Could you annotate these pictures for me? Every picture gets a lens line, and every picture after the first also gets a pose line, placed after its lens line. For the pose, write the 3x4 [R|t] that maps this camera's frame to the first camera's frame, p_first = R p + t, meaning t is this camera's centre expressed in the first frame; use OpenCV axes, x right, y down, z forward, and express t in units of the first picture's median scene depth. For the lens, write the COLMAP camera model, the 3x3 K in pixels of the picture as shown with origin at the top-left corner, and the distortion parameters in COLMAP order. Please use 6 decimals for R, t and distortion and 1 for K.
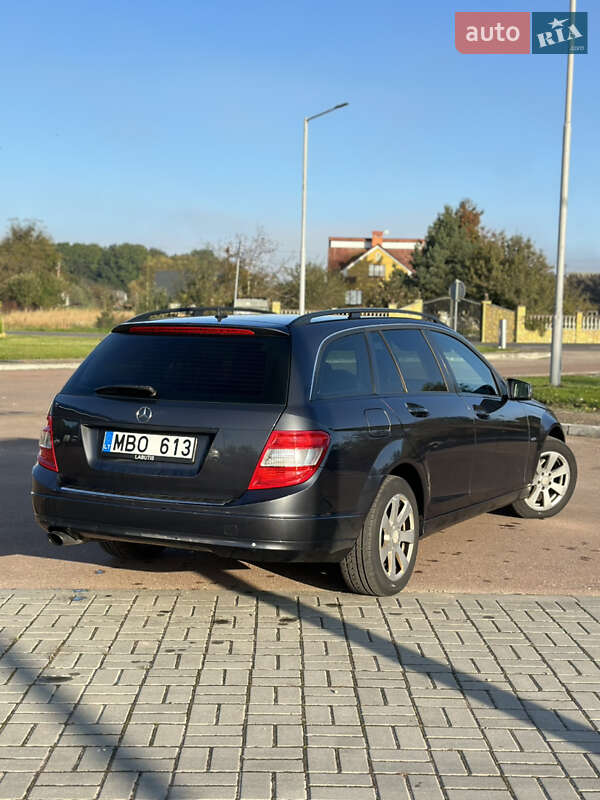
lens RADIAL K [[1119.2, 0, 315.8], [0, 1119.2, 423.2], [0, 0, 1]] dist [0.134771, 0.000000]
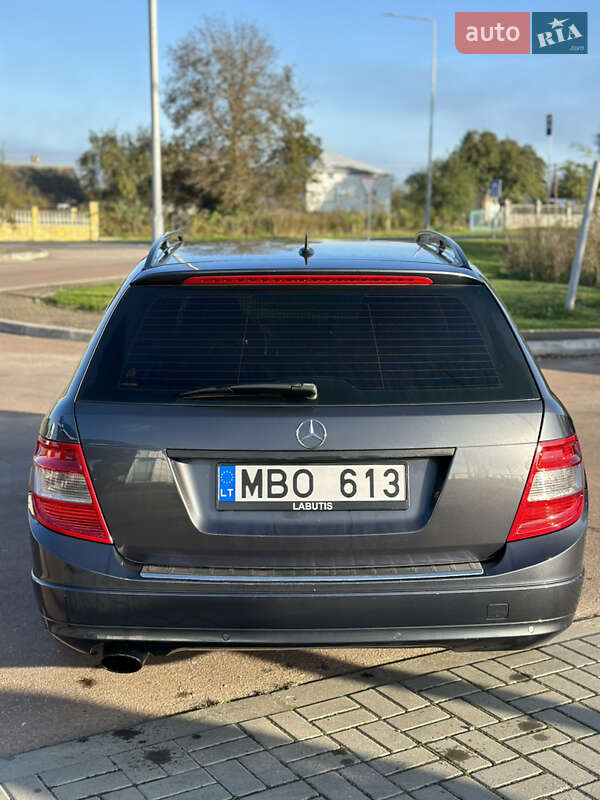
lens RADIAL K [[1119.2, 0, 308.4], [0, 1119.2, 411.6], [0, 0, 1]] dist [0.134771, 0.000000]
pose [[0.873350, -0.095855, 0.477569, -0.392957], [0.055982, 0.993701, 0.097075, -0.068825], [-0.483866, -0.058046, 0.873215, 0.456340]]
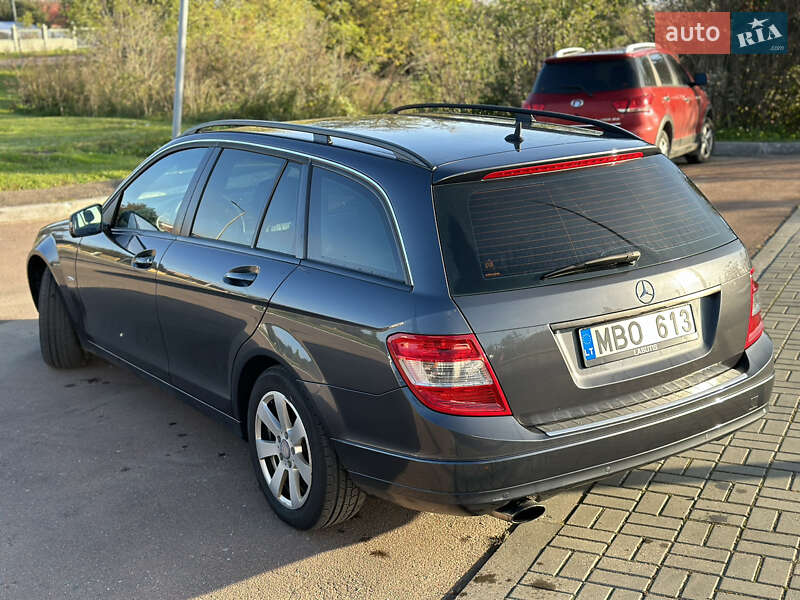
lens RADIAL K [[1119.2, 0, 401.9], [0, 1119.2, 297.3], [0, 0, 1]] dist [0.134771, 0.000000]
pose [[0.465089, -0.239591, 0.852226, -0.760963], [0.125977, 0.970795, 0.204174, -0.154449], [-0.876255, 0.012402, 0.481689, 0.726349]]
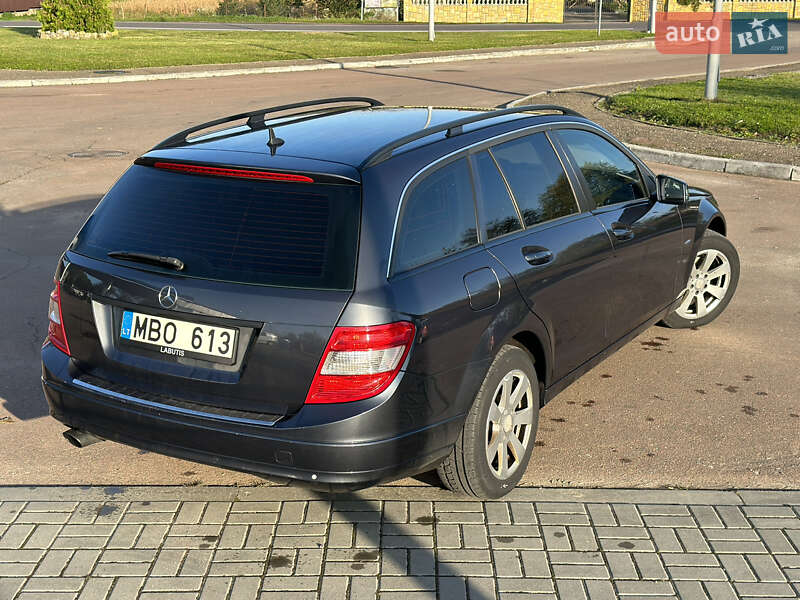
lens RADIAL K [[1119.2, 0, 398.0], [0, 1119.2, 309.5], [0, 0, 1]] dist [0.134771, 0.000000]
pose [[0.998576, -0.009575, -0.052490, 0.036855], [0.019023, 0.983006, 0.182587, -0.122744], [0.049850, -0.183325, 0.981788, 0.244109]]
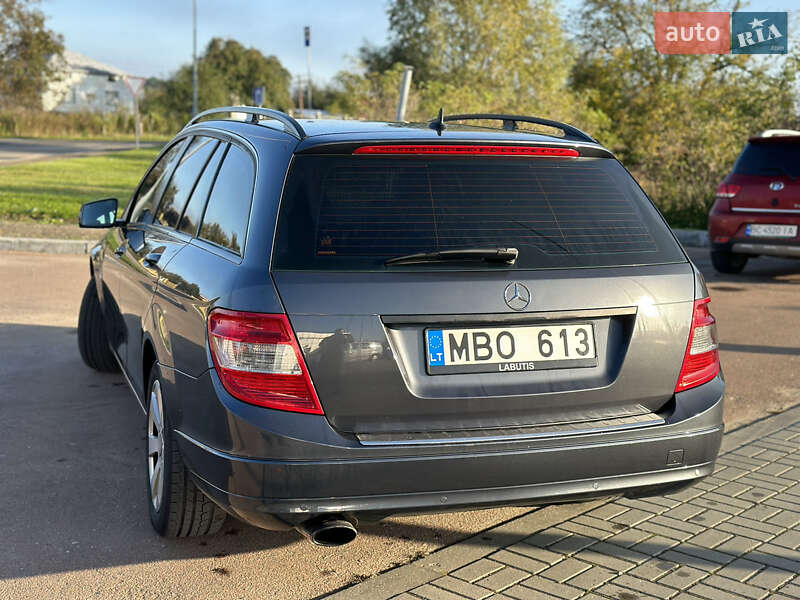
lens RADIAL K [[1119.2, 0, 402.6], [0, 1119.2, 295.8], [0, 0, 1]] dist [0.134771, 0.000000]
pose [[0.680567, -0.105490, 0.725052, -0.575382], [0.053989, 0.994111, 0.093961, -0.061681], [-0.730694, -0.024802, 0.682255, 0.584335]]
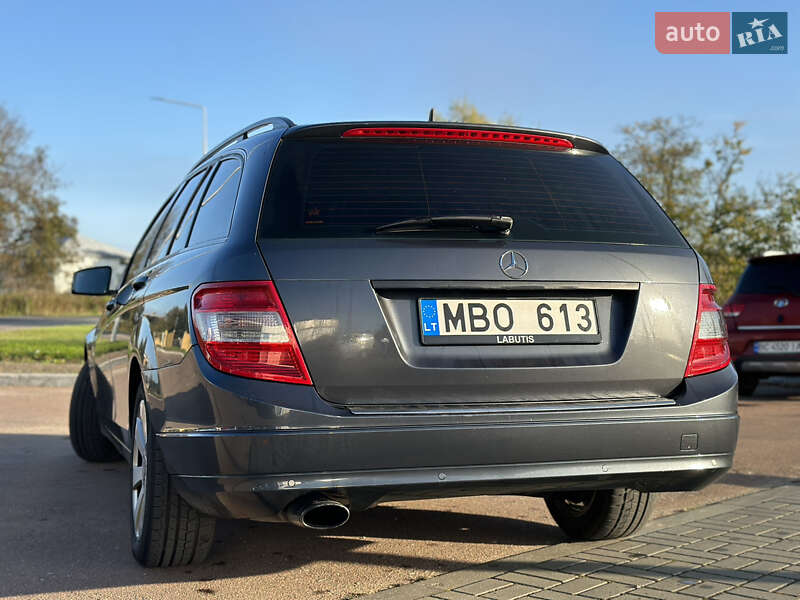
lens RADIAL K [[1119.2, 0, 402.6], [0, 1119.2, 295.5], [0, 0, 1]] dist [0.134771, 0.000000]
pose [[0.684319, -0.004222, 0.729171, -0.559265], [0.075682, 0.994994, -0.065265, 0.037922], [-0.725245, 0.099847, 0.681212, 0.598012]]
